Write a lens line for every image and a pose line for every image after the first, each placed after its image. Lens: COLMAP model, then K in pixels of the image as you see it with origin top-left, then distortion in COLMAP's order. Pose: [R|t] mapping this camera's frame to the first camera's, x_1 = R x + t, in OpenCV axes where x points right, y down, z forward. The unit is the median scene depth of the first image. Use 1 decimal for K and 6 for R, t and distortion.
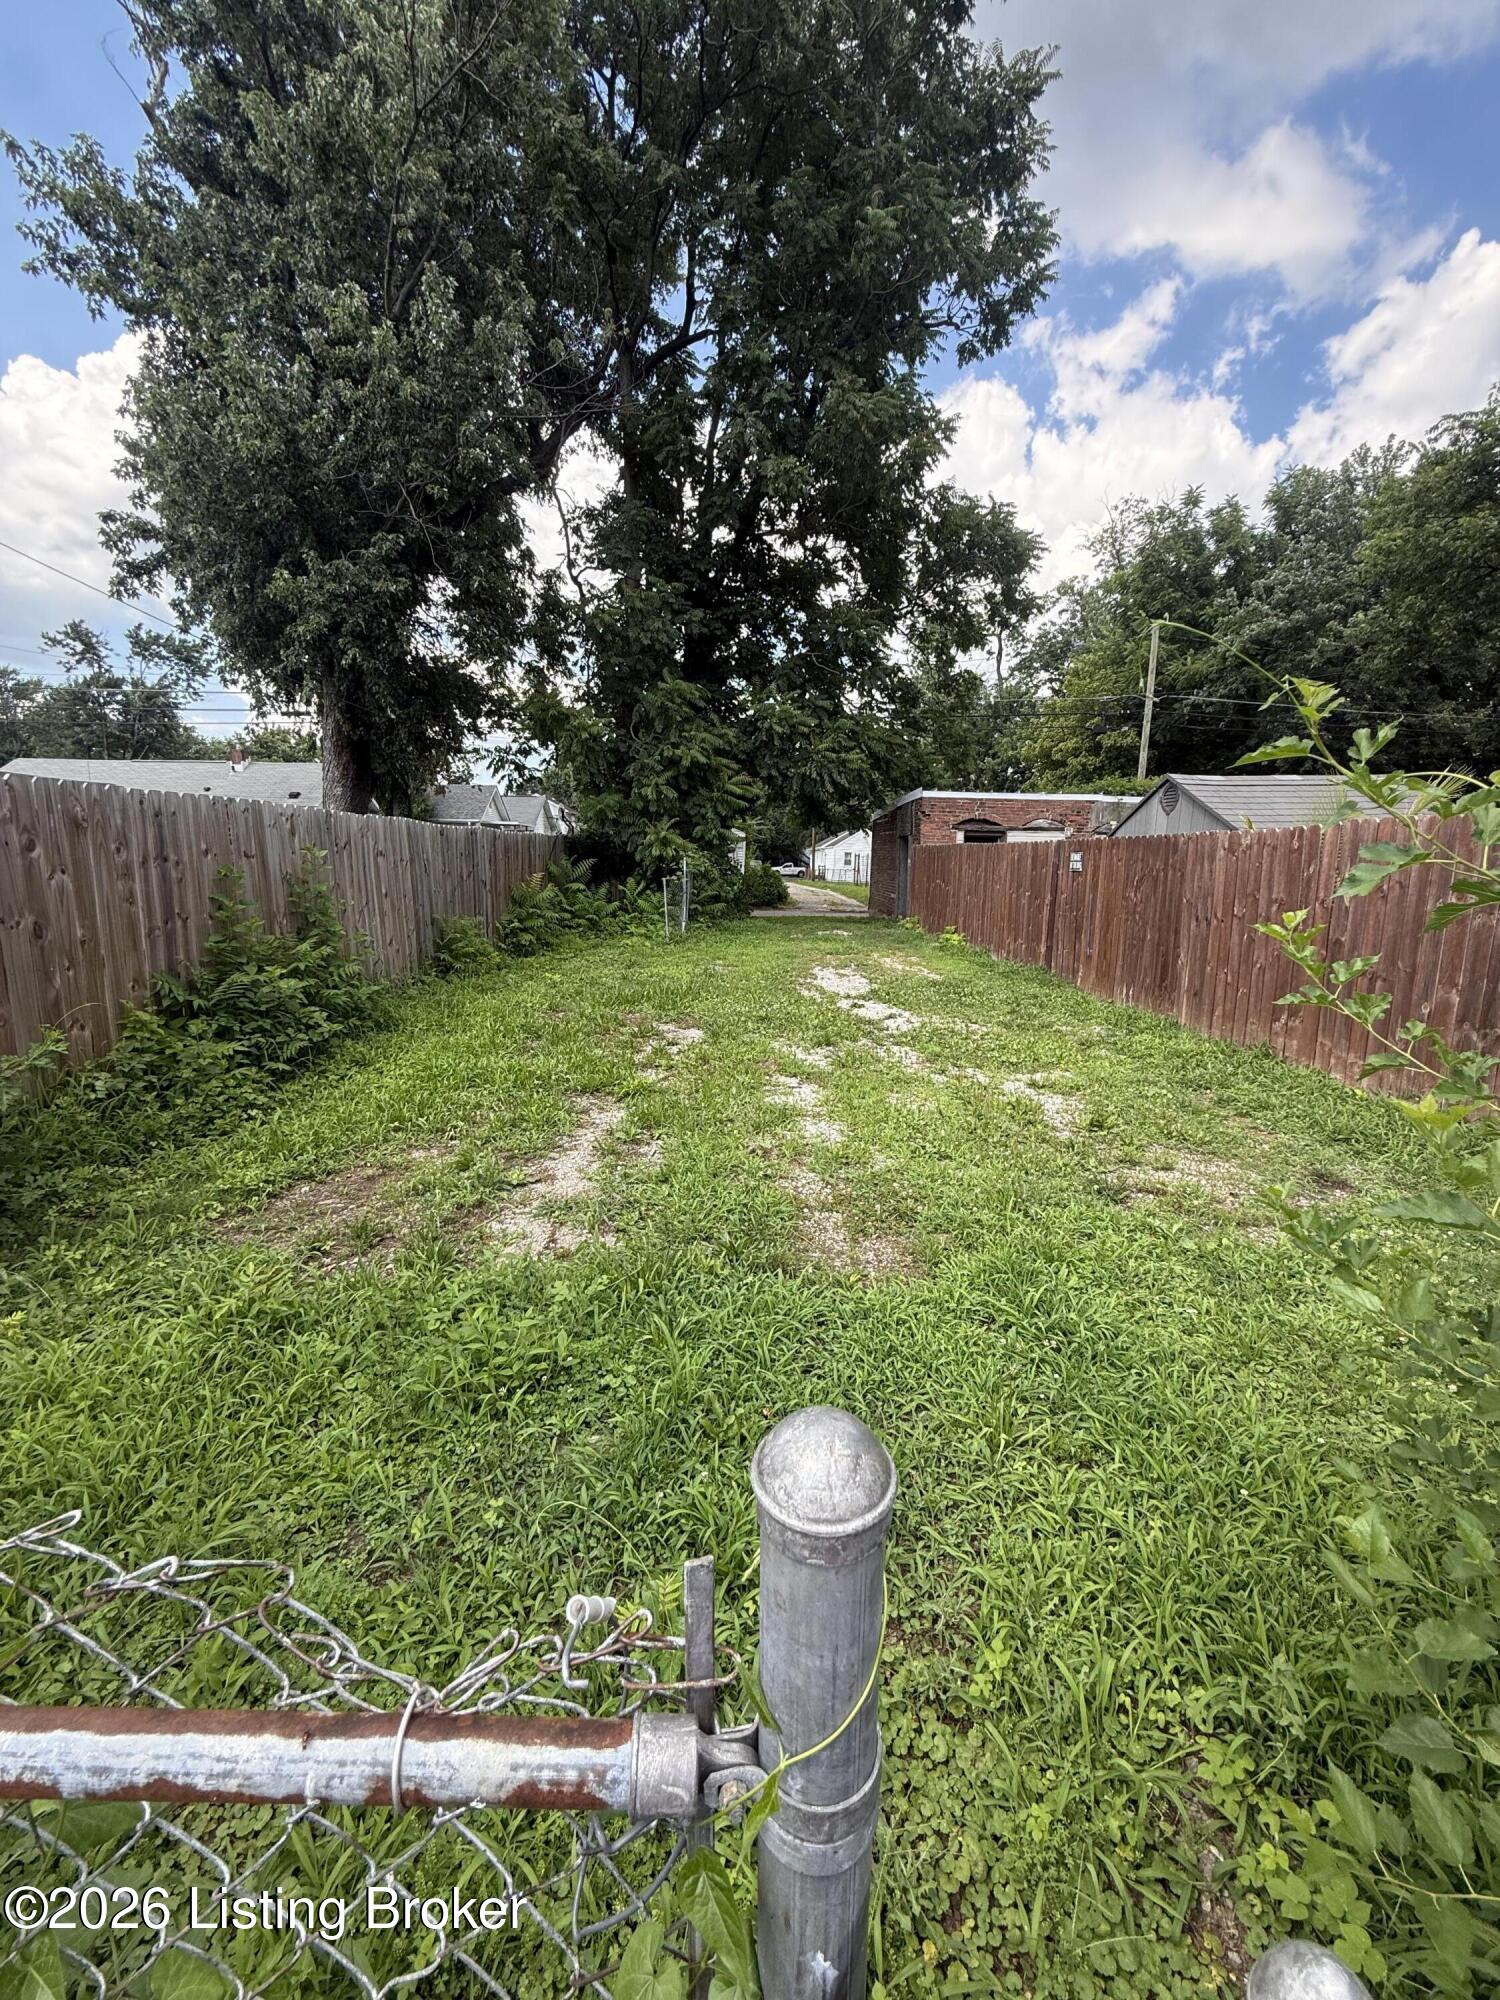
lens RADIAL K [[803.0, 0, 757.9], [0, 803.0, 991.9], [0, 0, 1]] dist [0.001663, -0.000586]
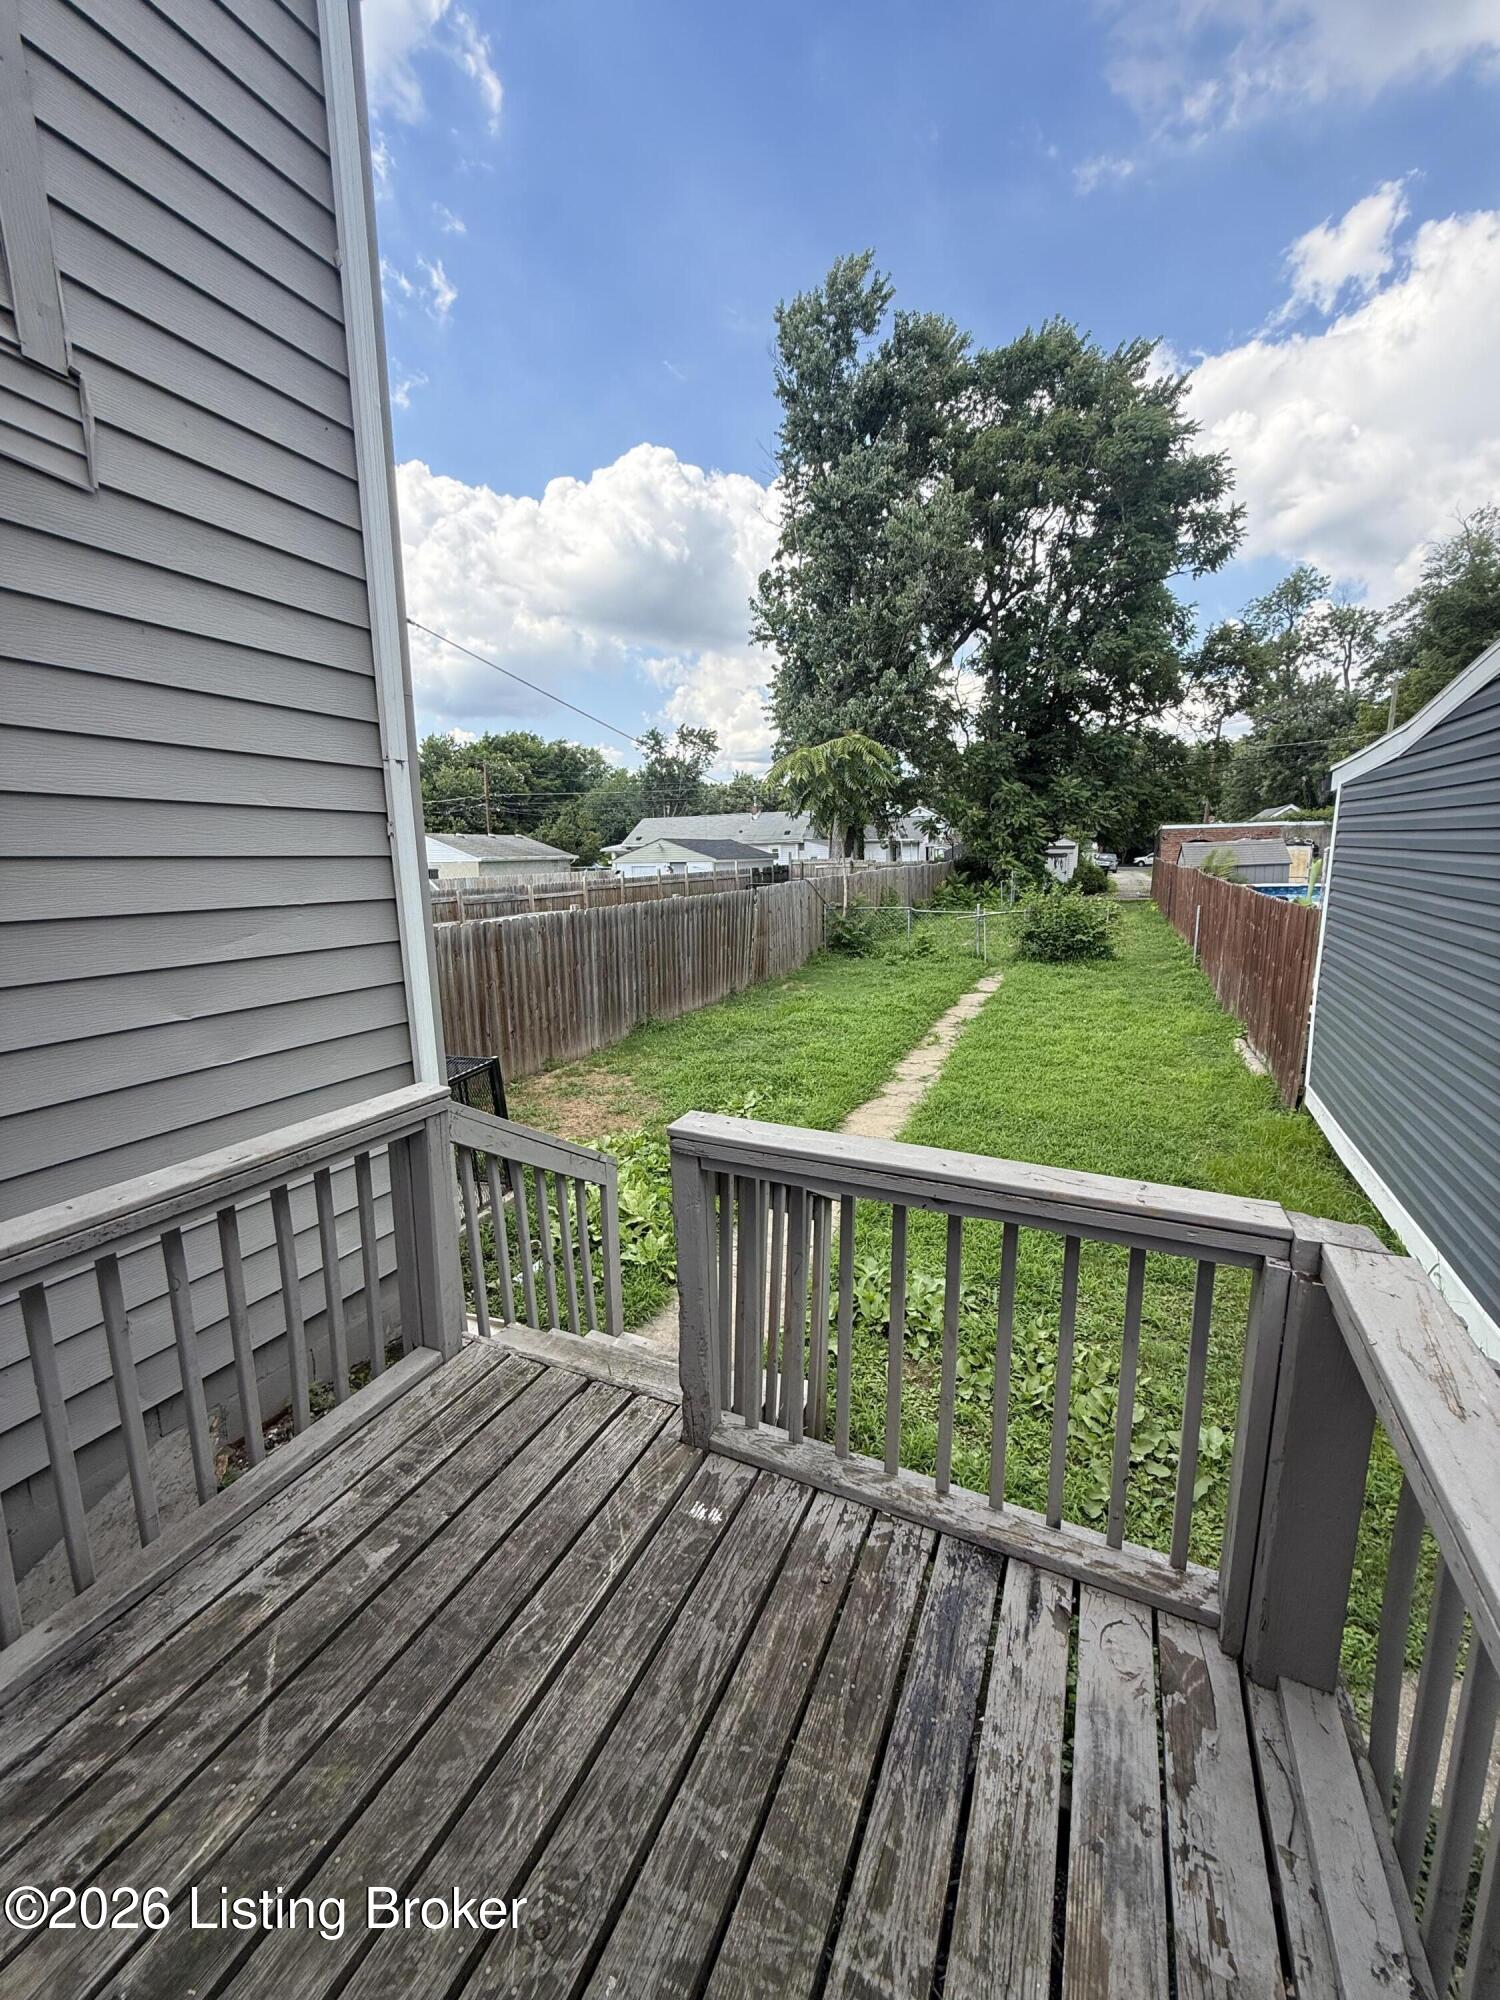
lens RADIAL K [[803.0, 0, 756.4], [0, 803.0, 997.0], [0, 0, 1]] dist [0.001663, -0.000586]
pose [[0.901648, 0.039326, -0.430680, 0.205549], [-0.032805, 0.999207, 0.022559, 0.127781], [0.431225, -0.006212, 0.902223, -1.105018]]
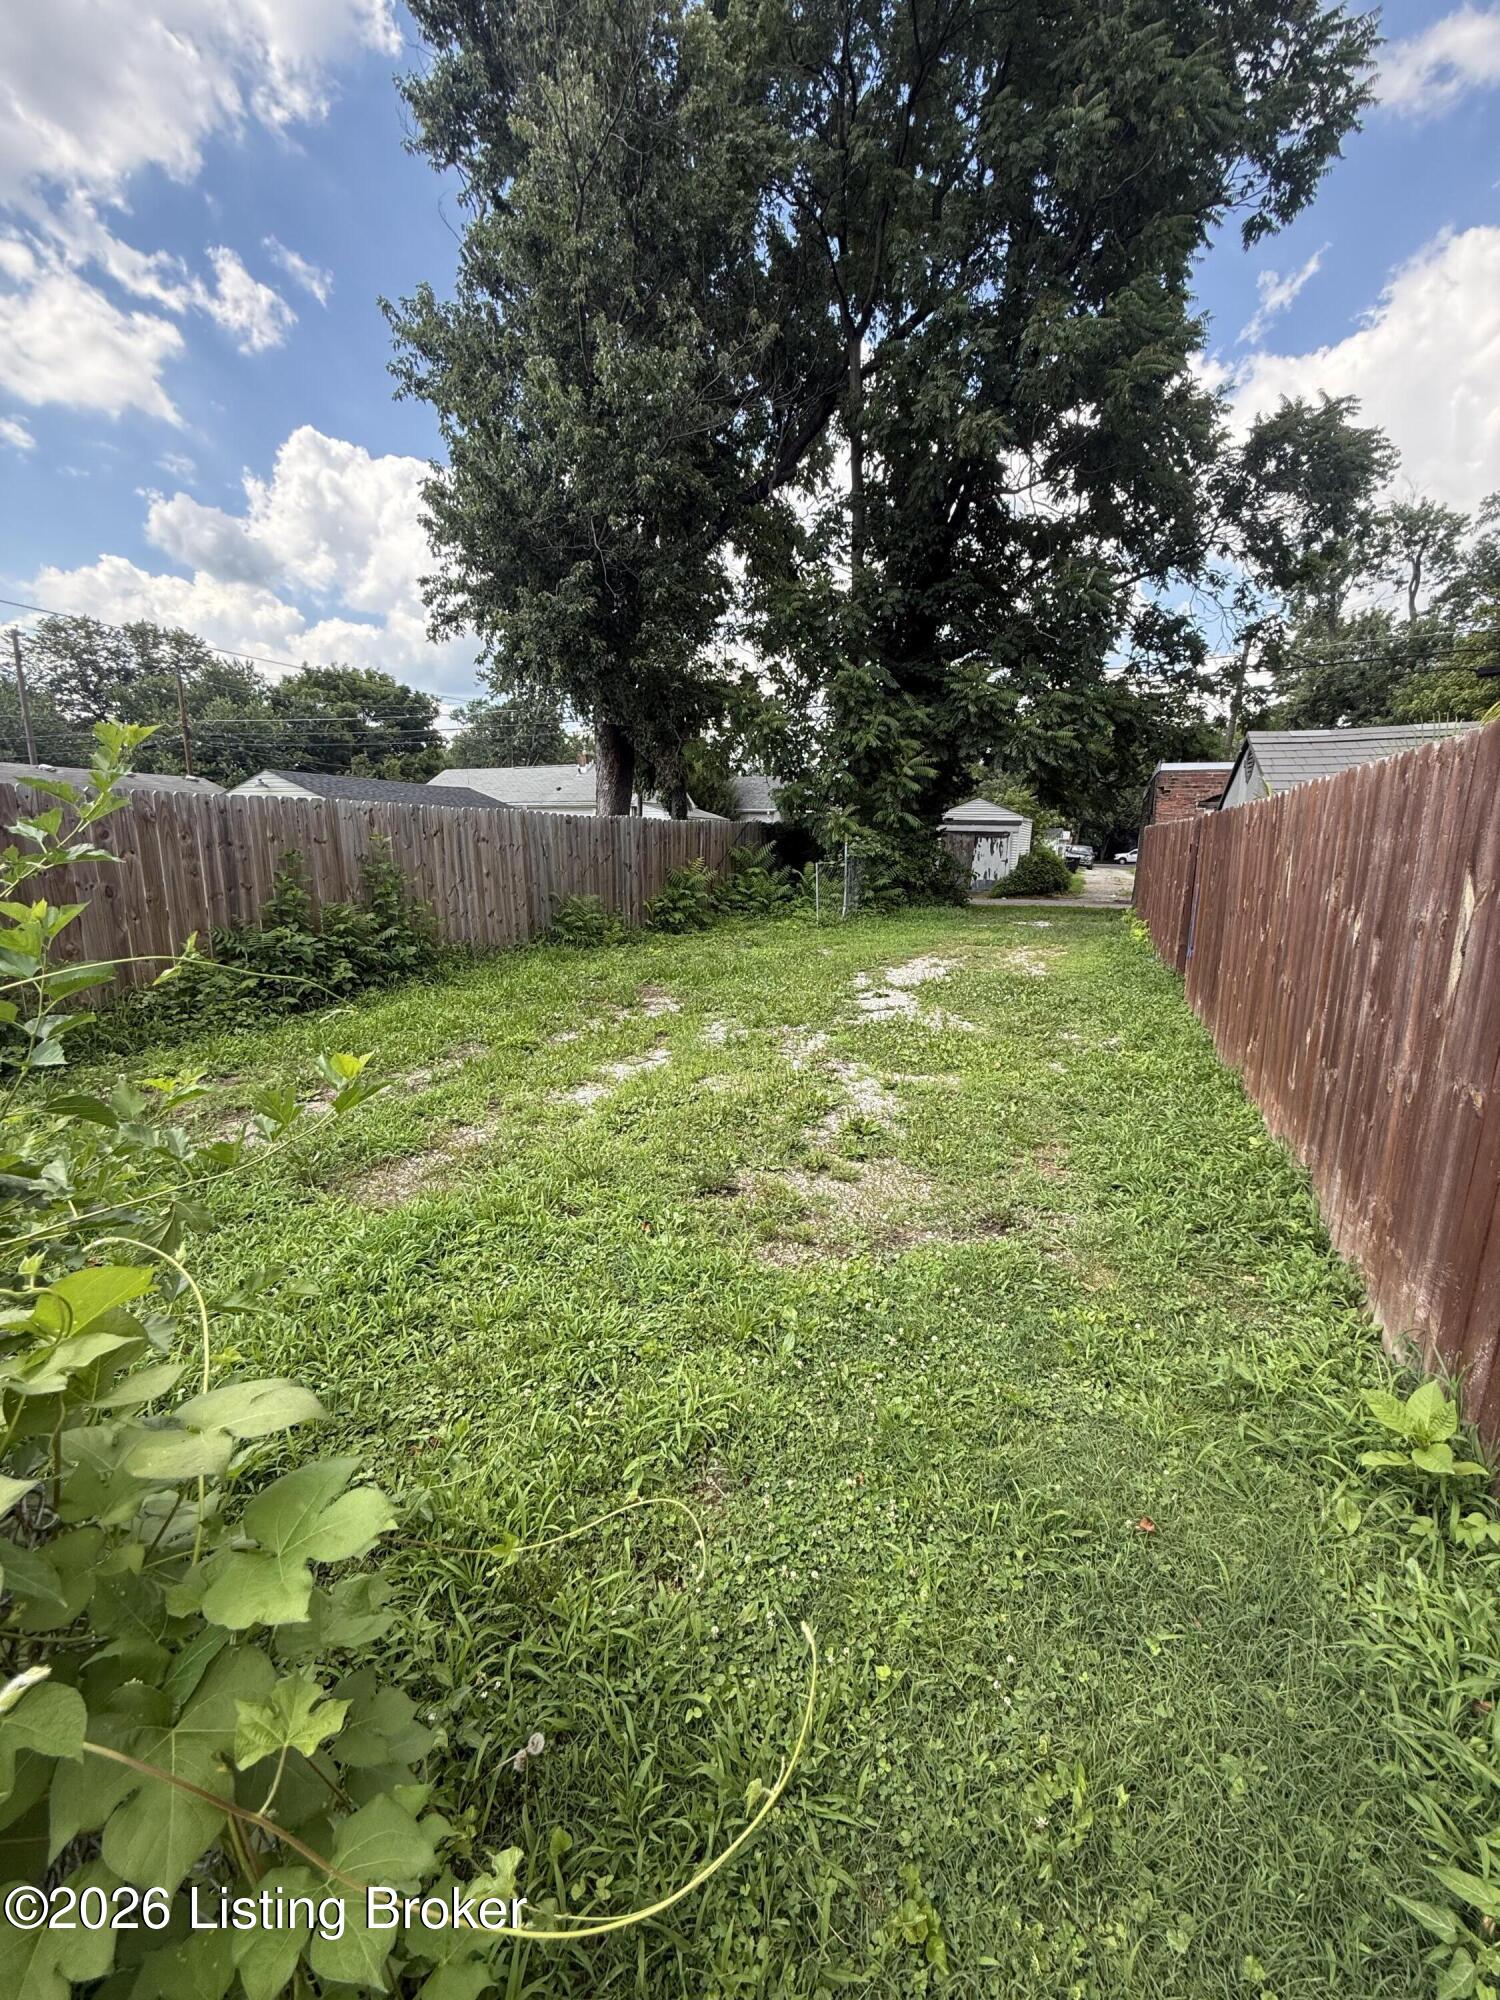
lens RADIAL K [[803.0, 0, 753.2], [0, 803.0, 993.0], [0, 0, 1]] dist [0.001663, -0.000586]
pose [[0.907895, 0.071859, -0.412993, 0.212019], [-0.064815, 0.997414, 0.031060, -0.003336], [0.414157, -0.001431, 0.910204, 0.035936]]
